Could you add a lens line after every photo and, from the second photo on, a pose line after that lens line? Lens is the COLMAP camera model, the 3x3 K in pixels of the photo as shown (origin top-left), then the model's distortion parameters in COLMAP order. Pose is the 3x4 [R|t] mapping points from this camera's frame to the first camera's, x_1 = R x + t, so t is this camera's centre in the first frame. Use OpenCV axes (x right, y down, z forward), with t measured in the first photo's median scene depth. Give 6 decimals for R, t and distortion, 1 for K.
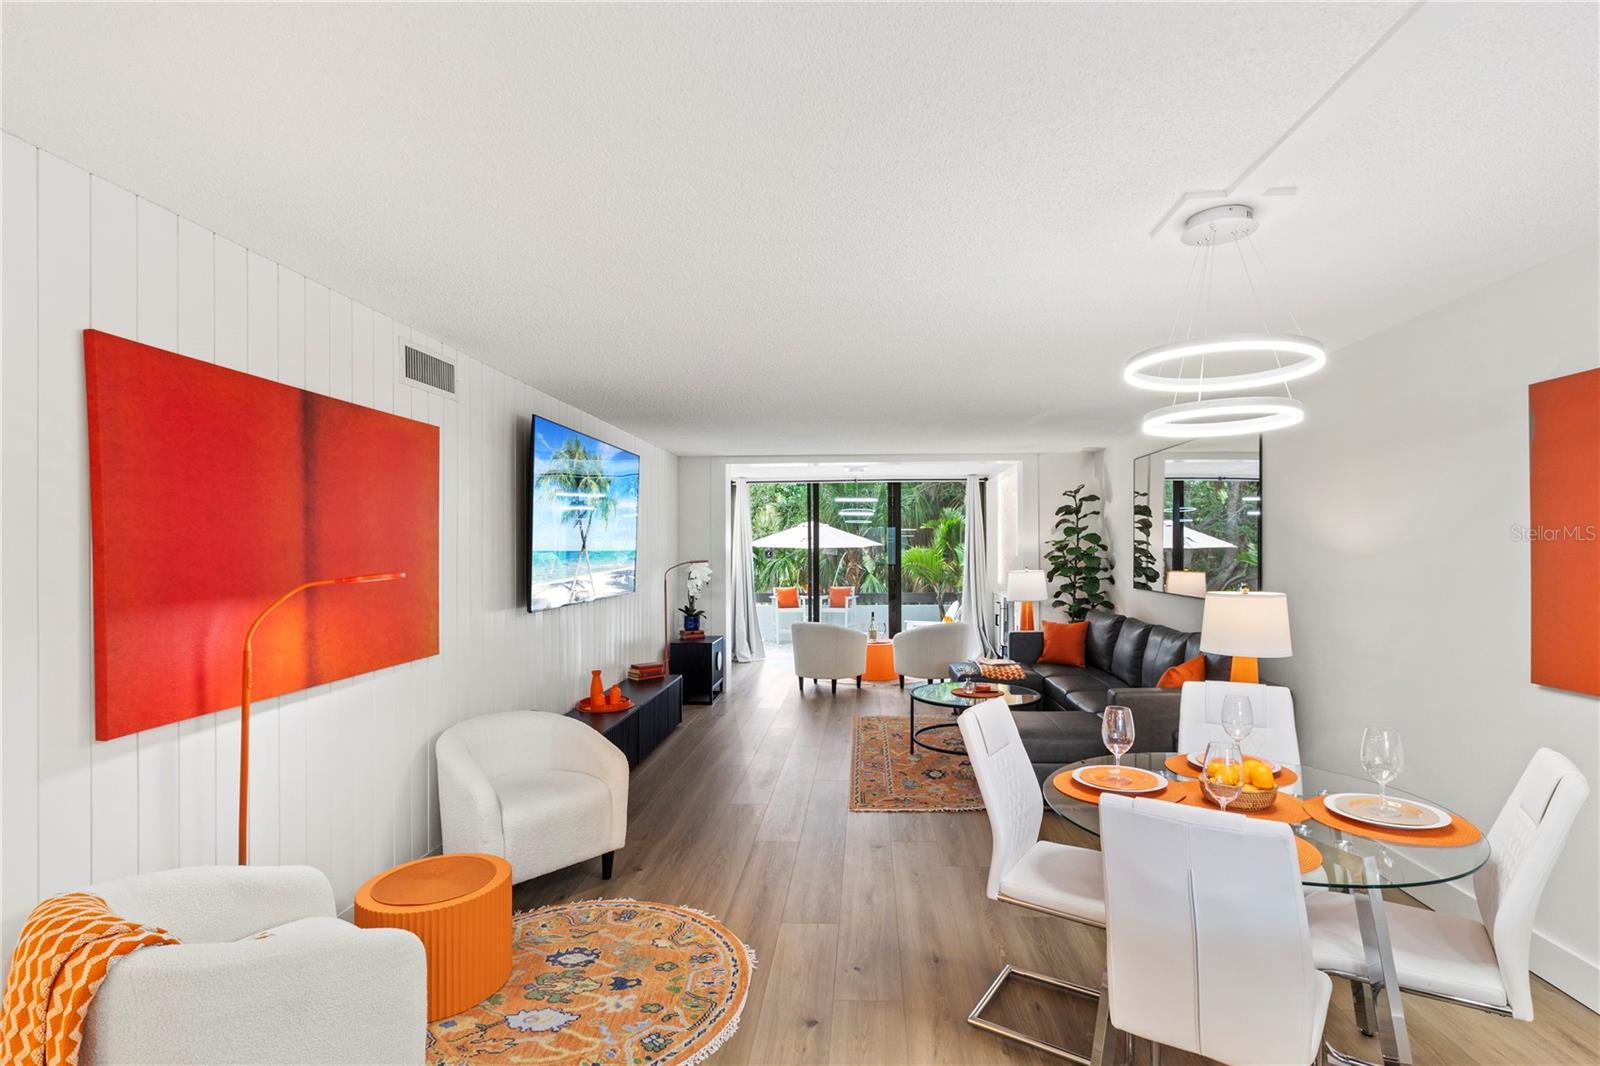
lens RADIAL K [[749.4, 0, 799.7], [0, 749.4, 535.9], [0, 0, 1]] dist [0.001492, 0.000099]
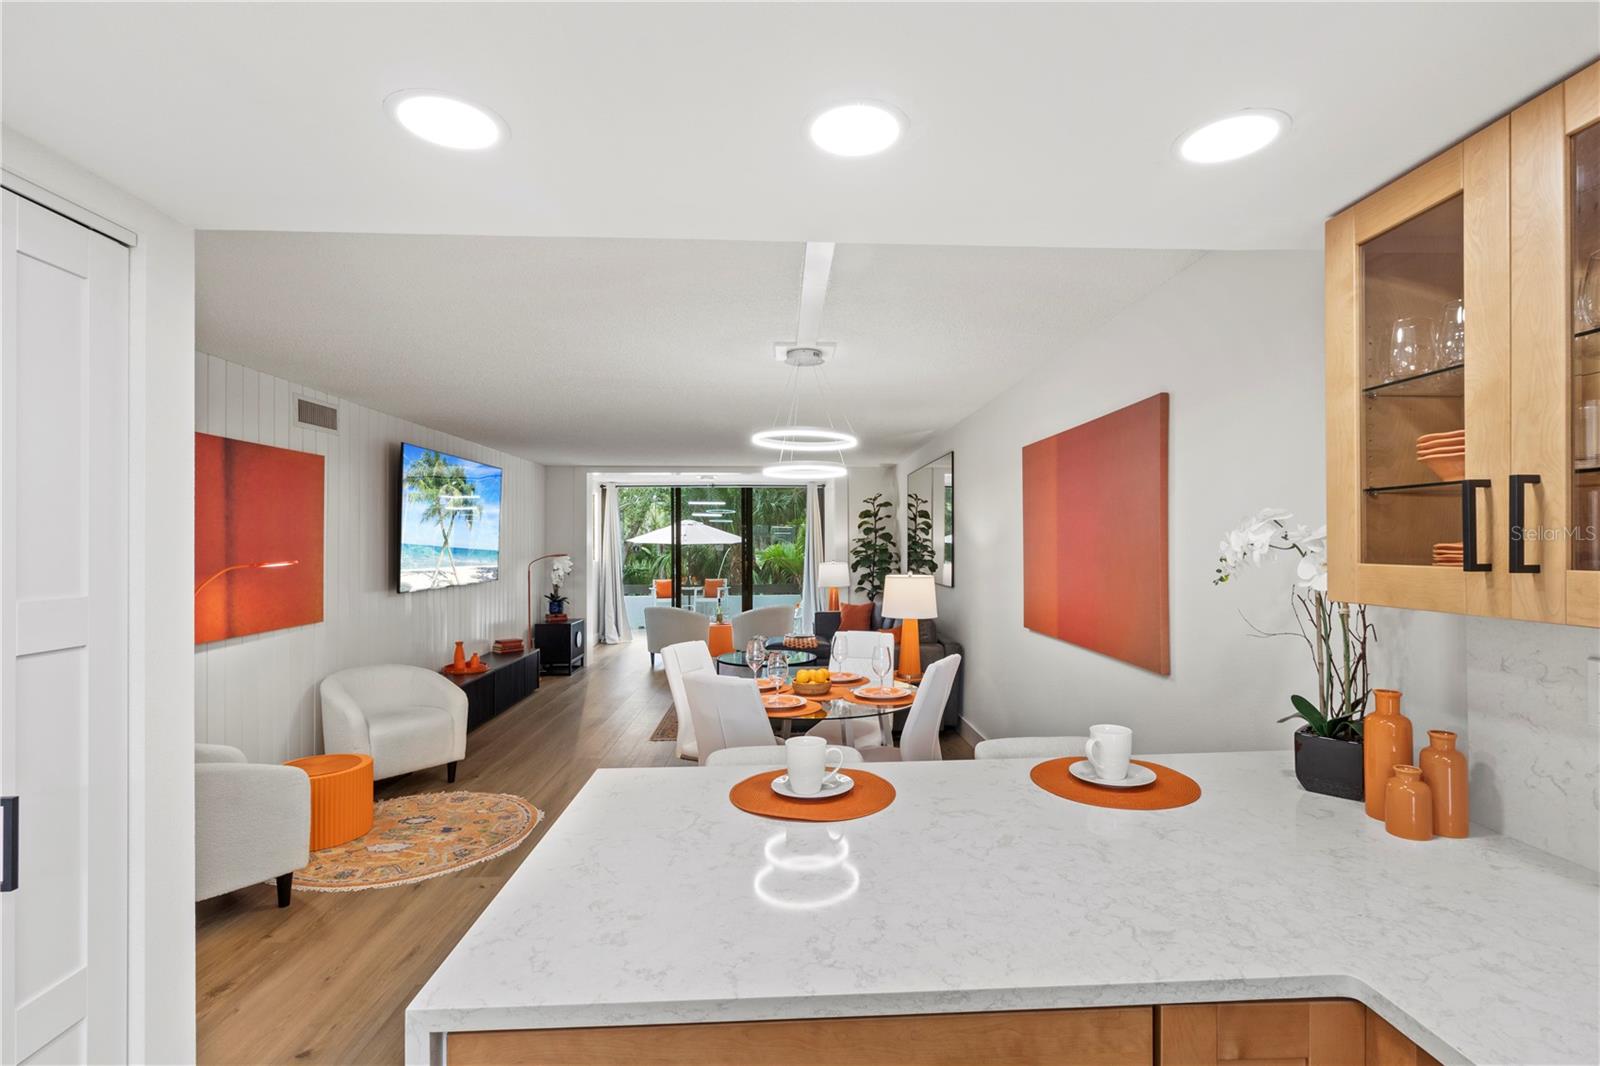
lens RADIAL K [[749.4, 0, 800.1], [0, 749.4, 530.9], [0, 0, 1]] dist [0.001492, 0.000099]
pose [[0.994165, 0.003756, 0.107802, 0.176523], [-0.003686, 0.999993, -0.000845, -0.007695], [-0.107804, 0.000443, 0.994172, -0.340648]]
